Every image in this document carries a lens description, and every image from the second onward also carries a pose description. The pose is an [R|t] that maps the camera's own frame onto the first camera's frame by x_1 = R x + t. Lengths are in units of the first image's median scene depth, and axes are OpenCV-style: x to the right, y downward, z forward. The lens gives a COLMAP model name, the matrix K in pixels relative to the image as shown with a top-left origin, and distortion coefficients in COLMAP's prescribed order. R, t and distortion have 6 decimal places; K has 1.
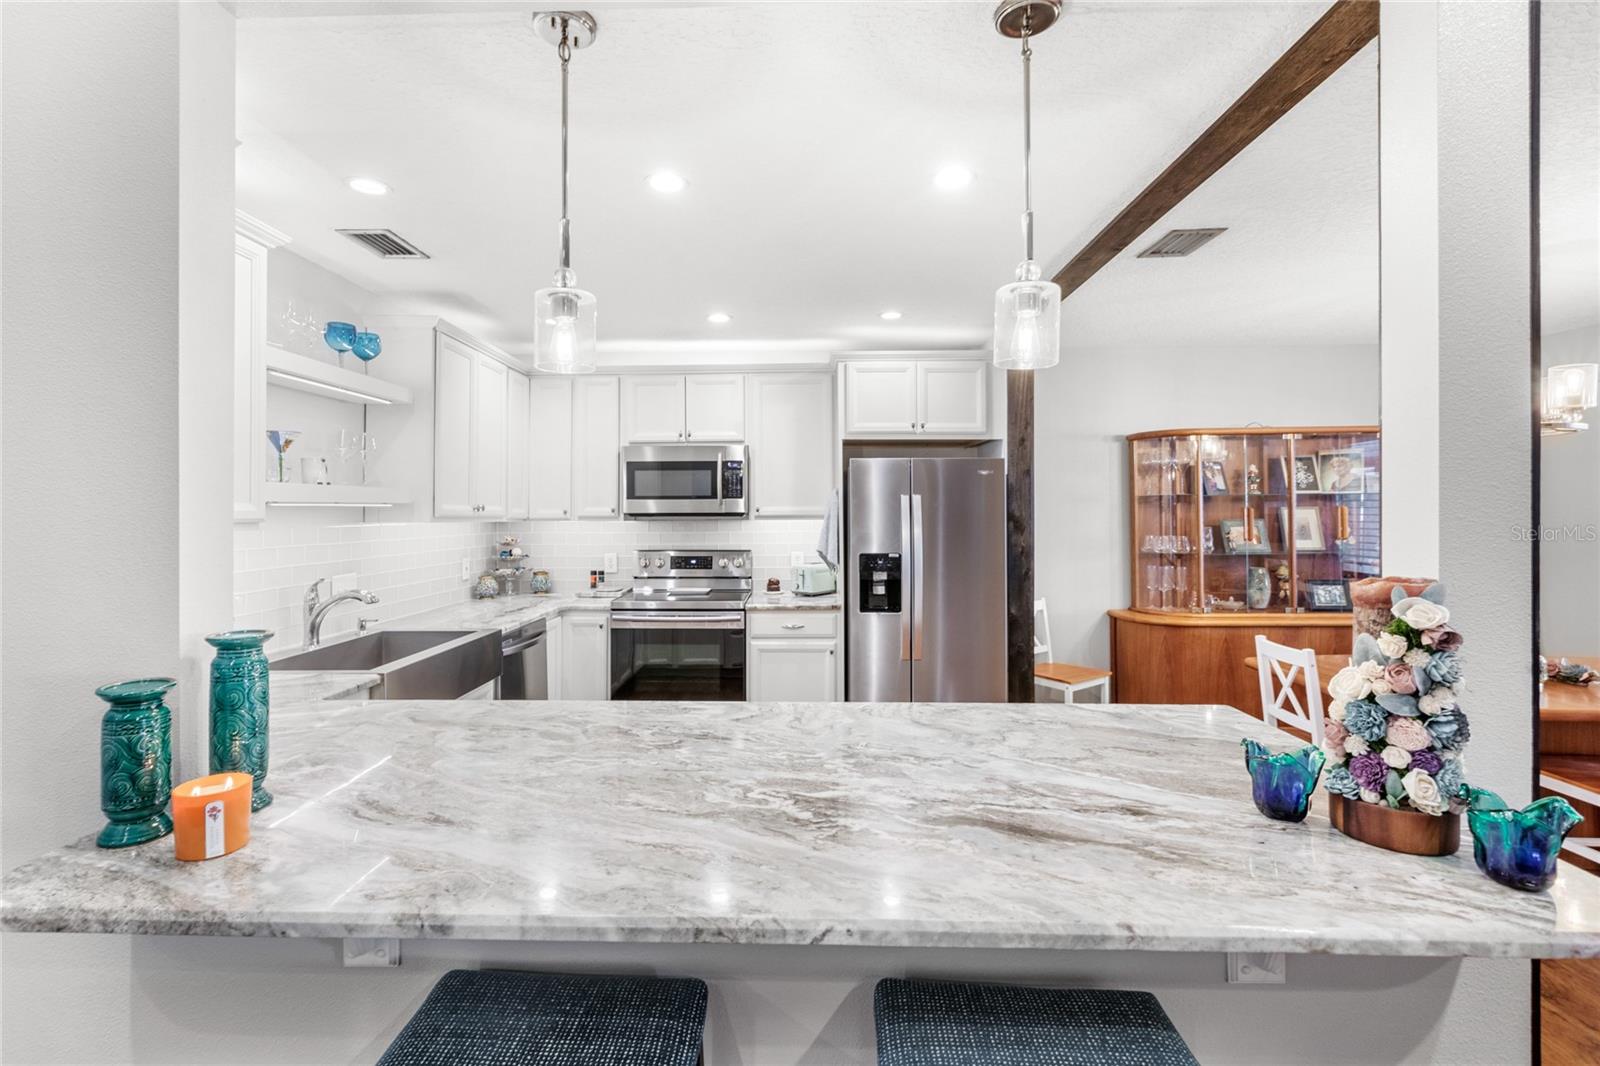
lens RADIAL K [[722.5, 0, 788.4], [0, 722.5, 504.8], [0, 0, 1]] dist [-0.000890, -0.000260]
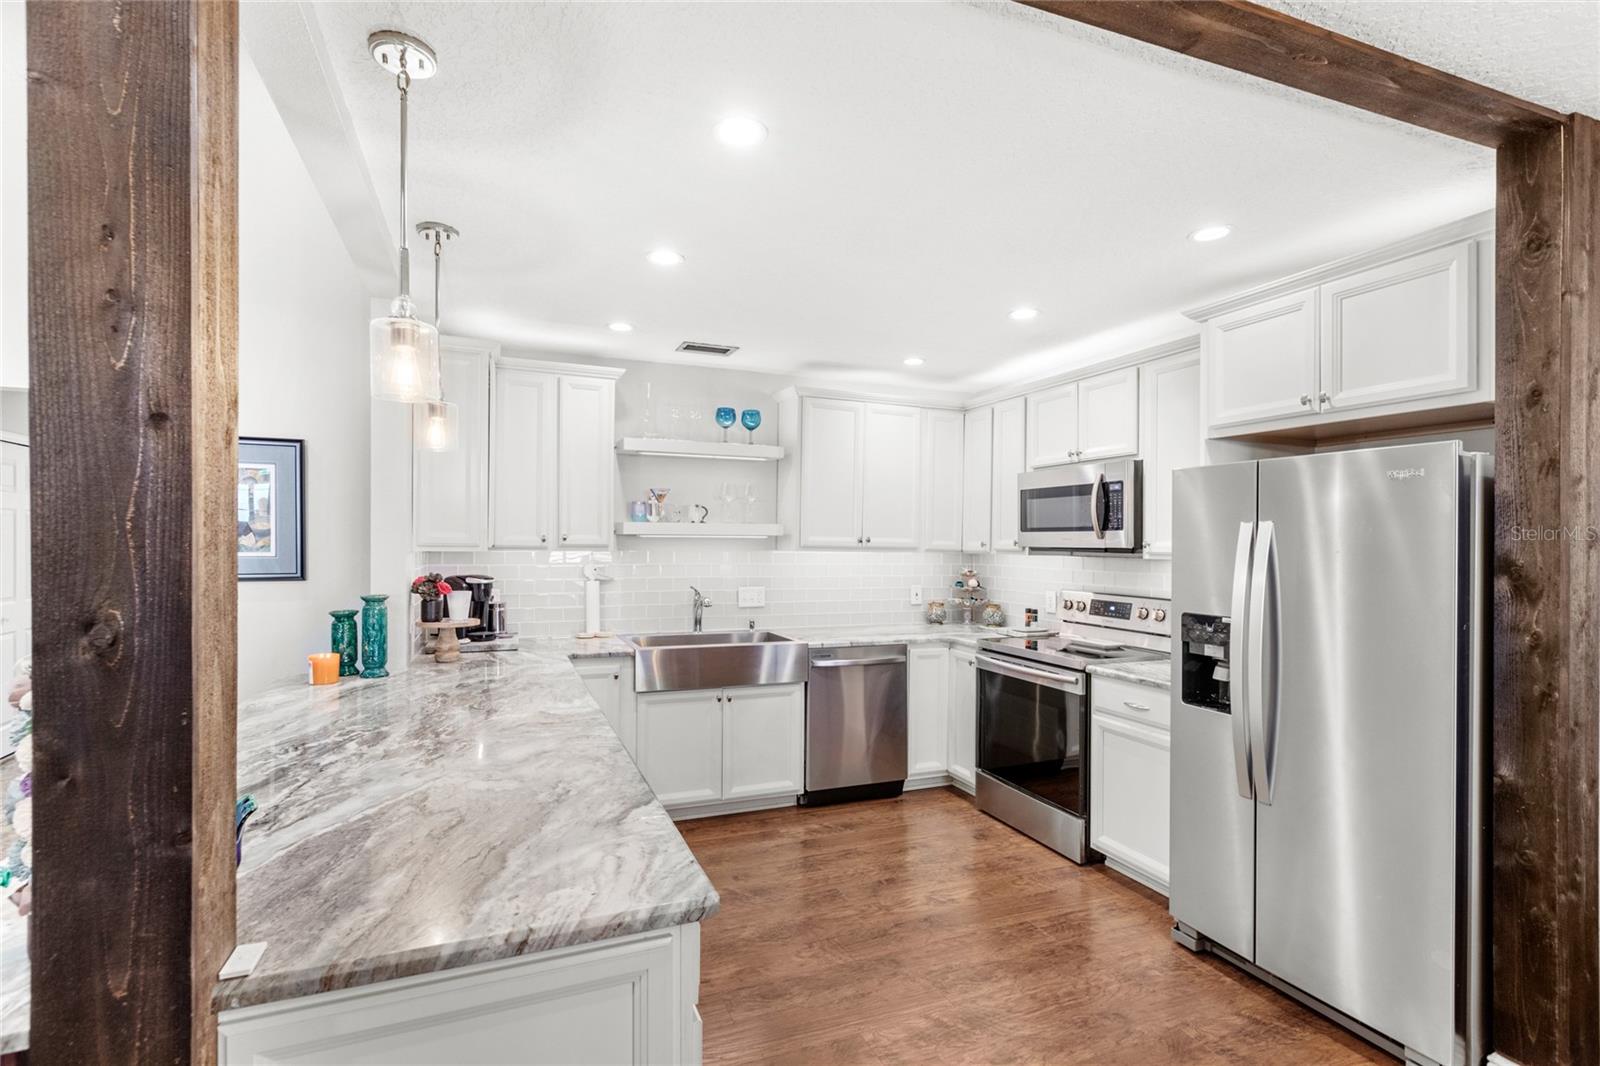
lens RADIAL K [[731.8, 0, 785.6], [0, 731.8, 541.9], [0, 0, 1]] dist [0.002340, 0.000416]
pose [[0.402087, 0.007749, -0.915569, 0.823703], [-0.002647, 0.999970, 0.007301, -0.000705], [0.915598, -0.000512, 0.402096, 0.590997]]
